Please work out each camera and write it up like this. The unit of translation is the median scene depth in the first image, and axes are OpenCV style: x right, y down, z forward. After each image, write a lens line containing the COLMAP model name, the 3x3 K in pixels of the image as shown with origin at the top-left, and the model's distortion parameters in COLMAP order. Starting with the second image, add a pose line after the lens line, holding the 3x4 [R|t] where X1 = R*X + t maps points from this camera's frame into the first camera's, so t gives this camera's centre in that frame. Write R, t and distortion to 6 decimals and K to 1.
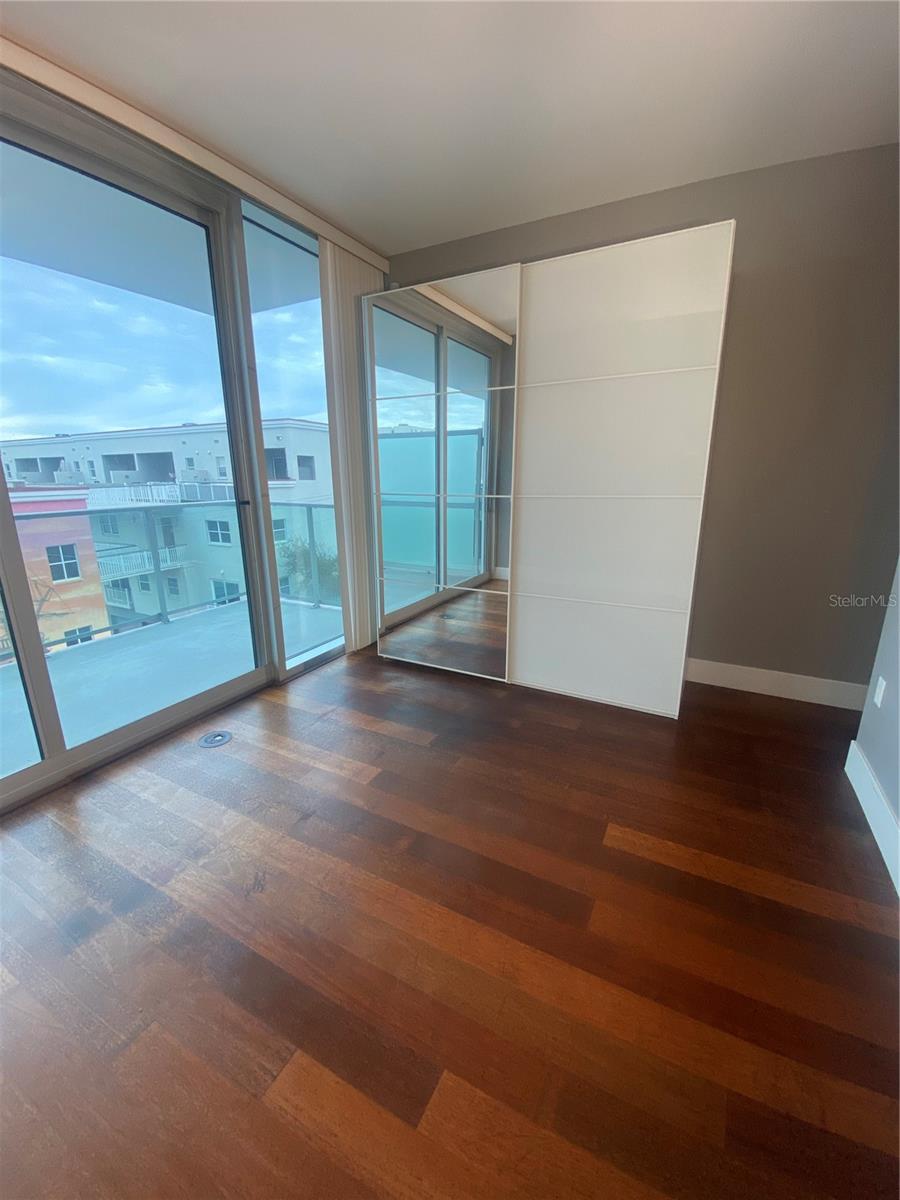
lens RADIAL K [[478.4, 0, 453.1], [0, 478.4, 602.5], [0, 0, 1]] dist [0.050680, -0.041686]
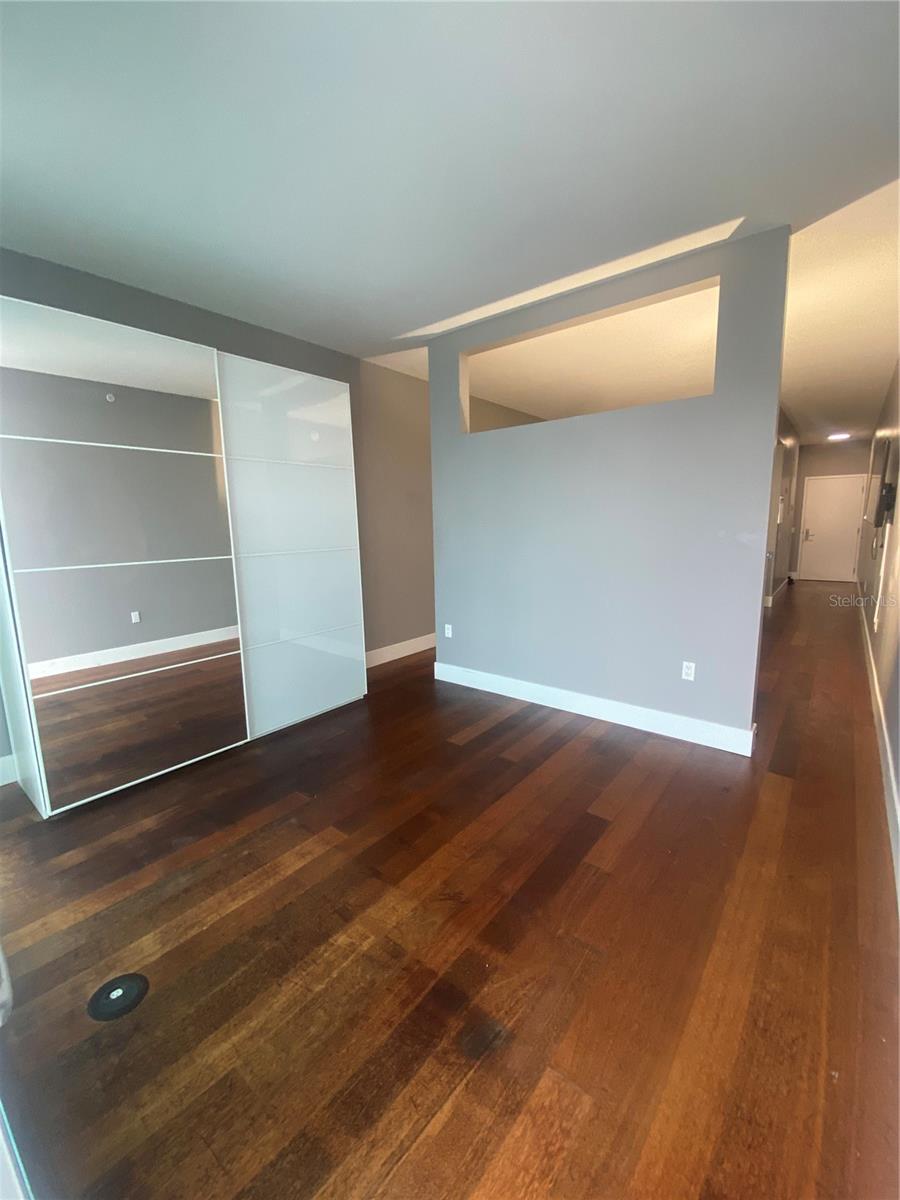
lens RADIAL K [[478.4, 0, 453.1], [0, 478.4, 602.5], [0, 0, 1]] dist [0.050680, -0.041686]
pose [[0.185614, -0.159966, 0.969515, -0.881373], [0.270536, 0.956848, 0.106082, -0.118540], [-0.944647, 0.242598, 0.220880, 0.378628]]
